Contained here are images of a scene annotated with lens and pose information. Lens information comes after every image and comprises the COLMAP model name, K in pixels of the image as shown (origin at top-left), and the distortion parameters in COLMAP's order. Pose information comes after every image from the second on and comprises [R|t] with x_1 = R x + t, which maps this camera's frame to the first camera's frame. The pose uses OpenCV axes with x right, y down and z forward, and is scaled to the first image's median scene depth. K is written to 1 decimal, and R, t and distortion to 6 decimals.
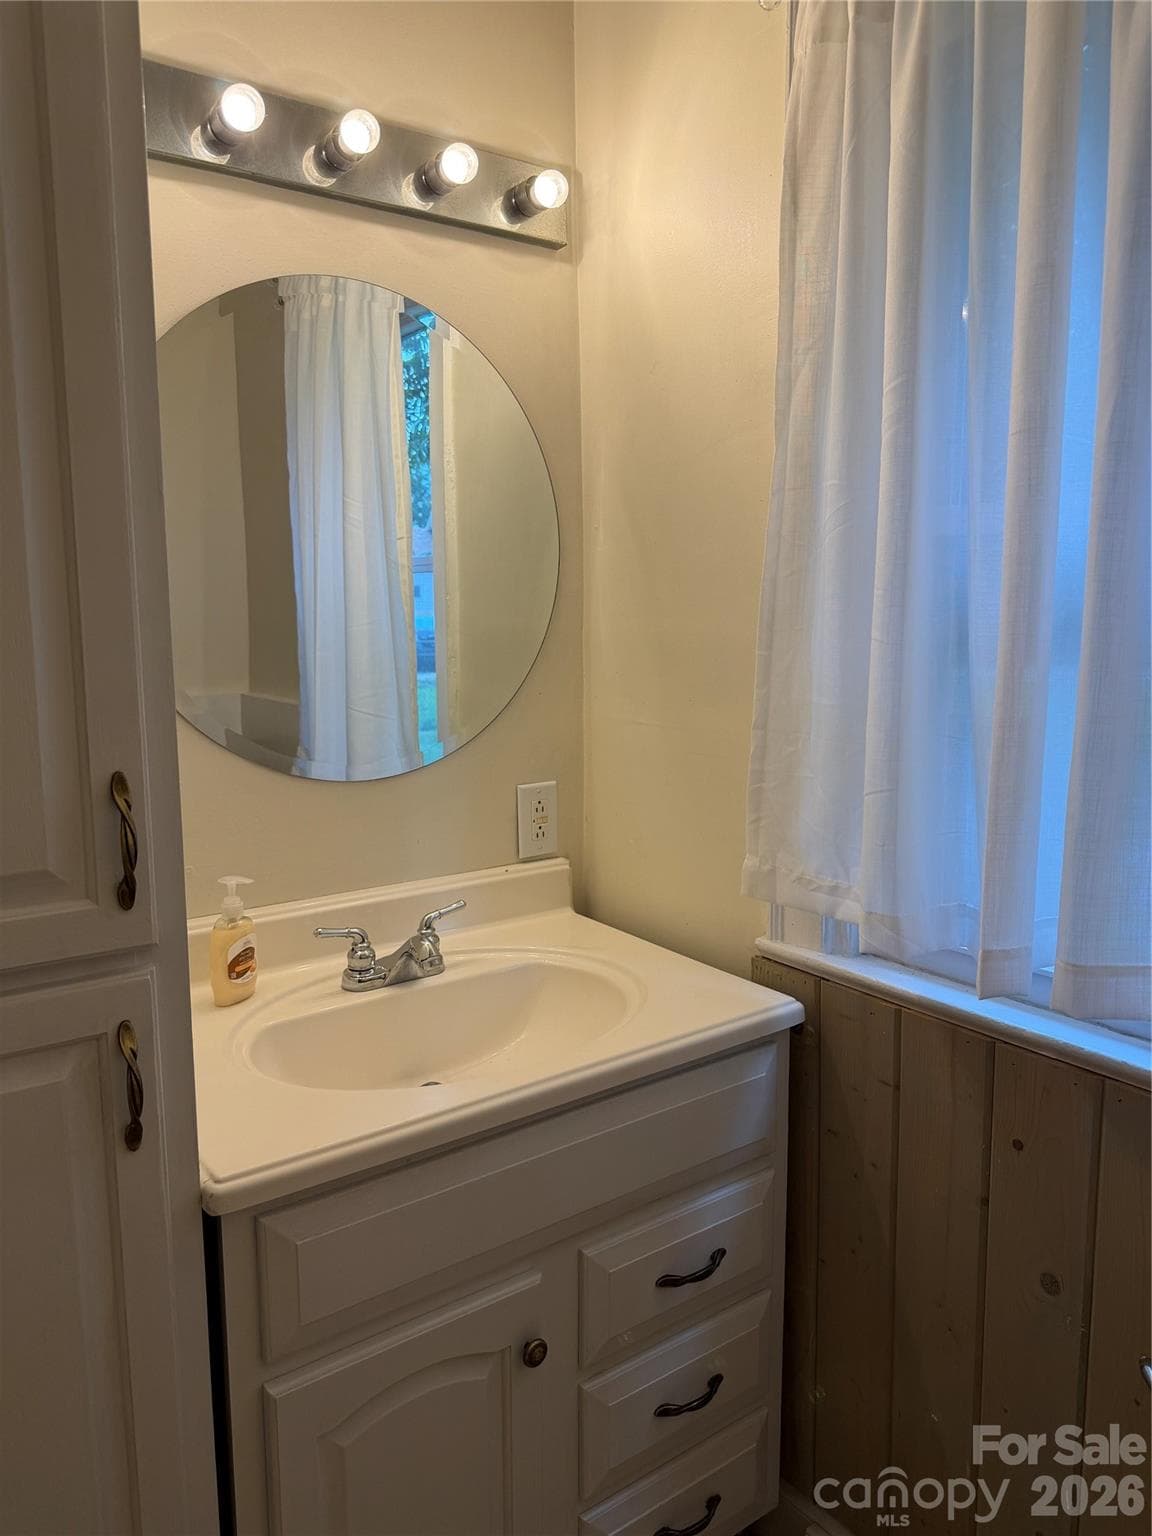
lens RADIAL K [[1069.2, 0, 580.6], [0, 1069.2, 759.6], [0, 0, 1]] dist [0.063189, -0.113843]
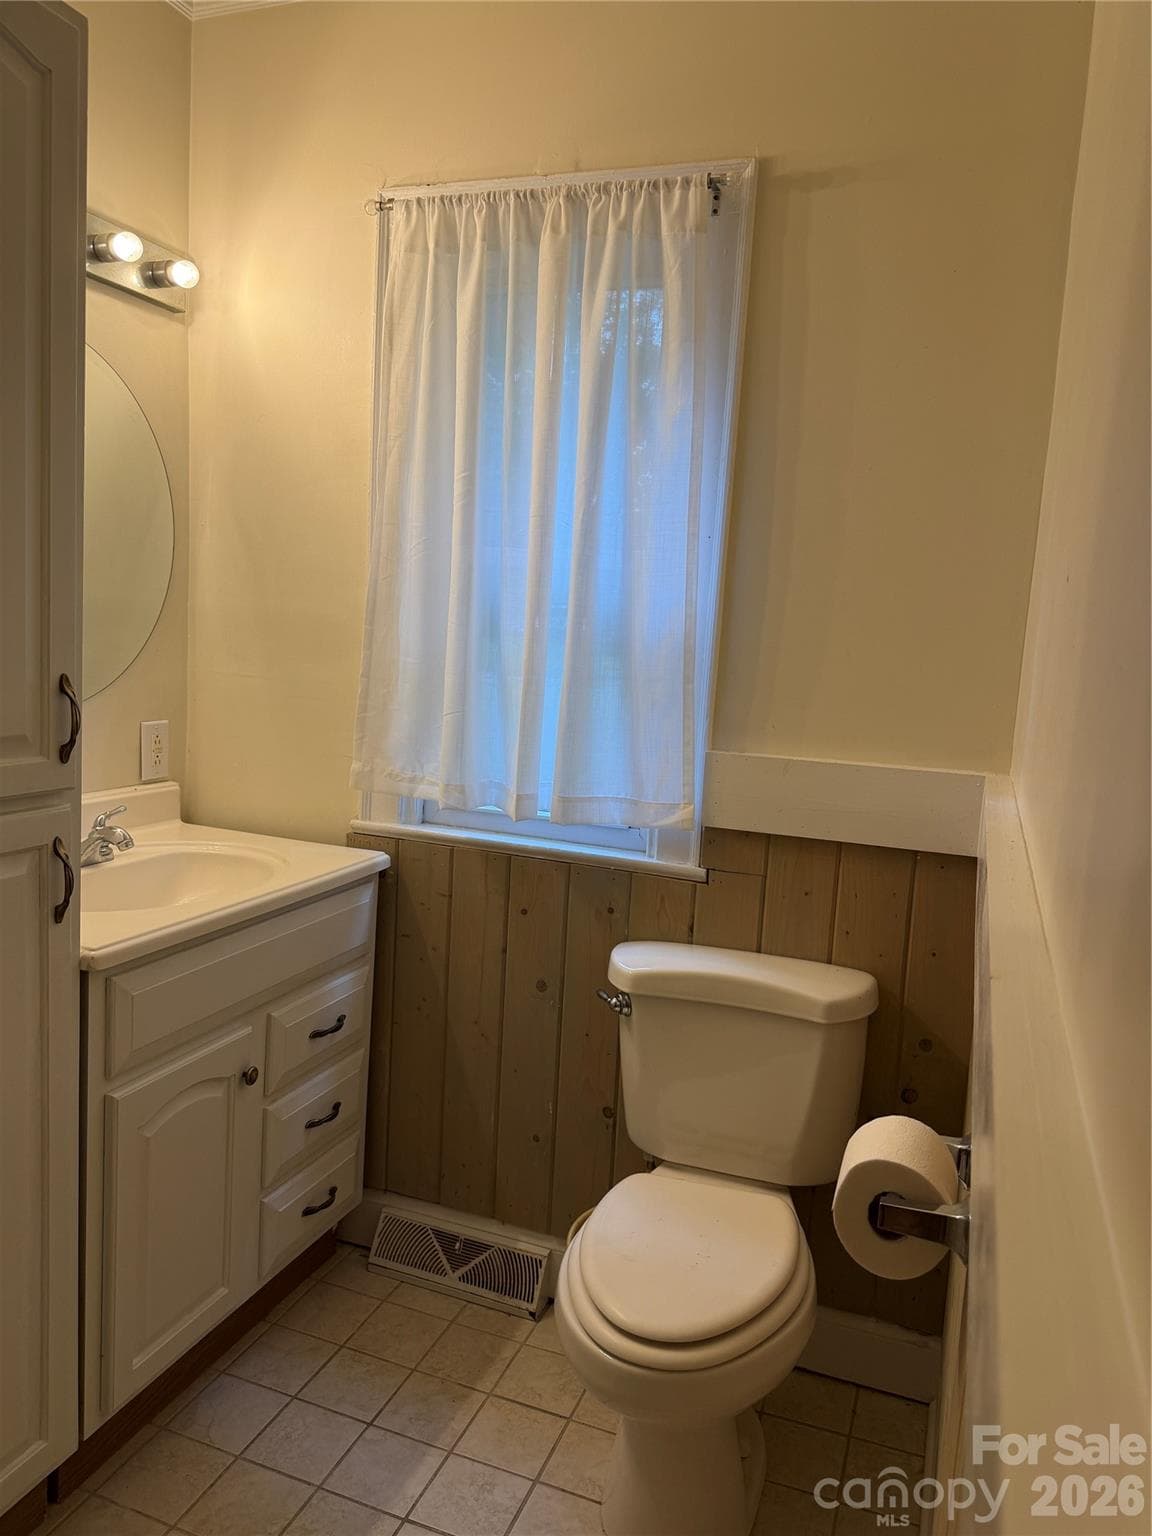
lens RADIAL K [[1084.3, 0, 580.0], [0, 1084.3, 765.5], [0, 0, 1]] dist [0.001010, 0.000050]
pose [[0.832602, -0.006873, 0.553829, -0.449834], [0.003965, 0.999971, 0.006449, 0.091021], [-0.553857, -0.003174, 0.832606, -0.481503]]
